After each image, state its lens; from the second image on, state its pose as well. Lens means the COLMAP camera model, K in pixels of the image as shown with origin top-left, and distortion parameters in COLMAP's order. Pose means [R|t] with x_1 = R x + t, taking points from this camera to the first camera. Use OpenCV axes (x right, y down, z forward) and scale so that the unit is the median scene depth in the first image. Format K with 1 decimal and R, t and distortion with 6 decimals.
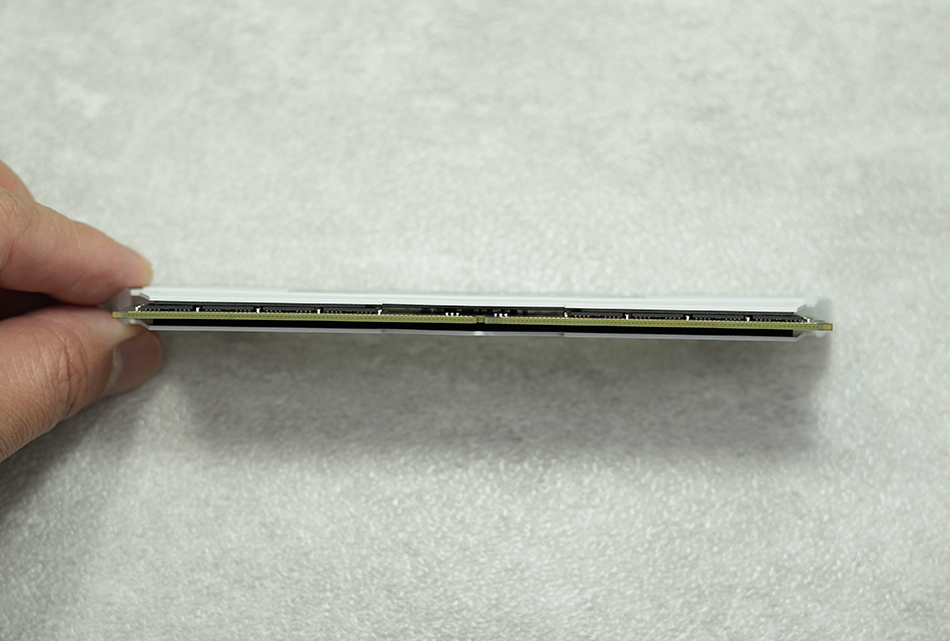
lens RADIAL K [[1394.9, 0, 474.1], [0, 1394.9, 323.8], [0, 0, 1]] dist [-0.037187, 0.000000]
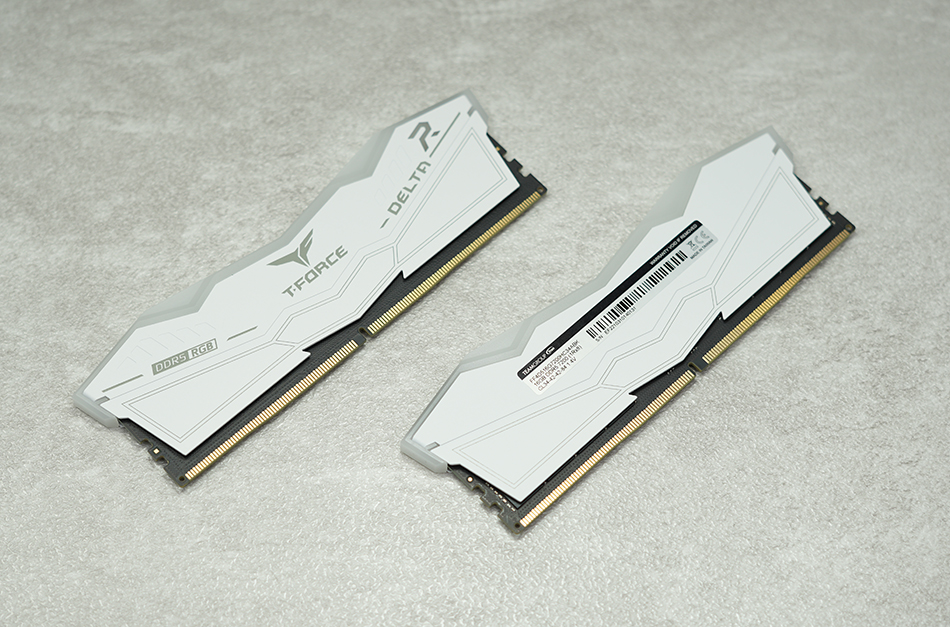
lens RADIAL K [[1394.9, 0, 475.4], [0, 1394.9, 317.1], [0, 0, 1]] dist [-0.037187, 0.000000]
pose [[0.991769, -0.100993, 0.078706, -0.021237], [0.113418, 0.978194, -0.173989, 0.048658], [-0.059418, 0.181483, 0.981597, -0.299149]]
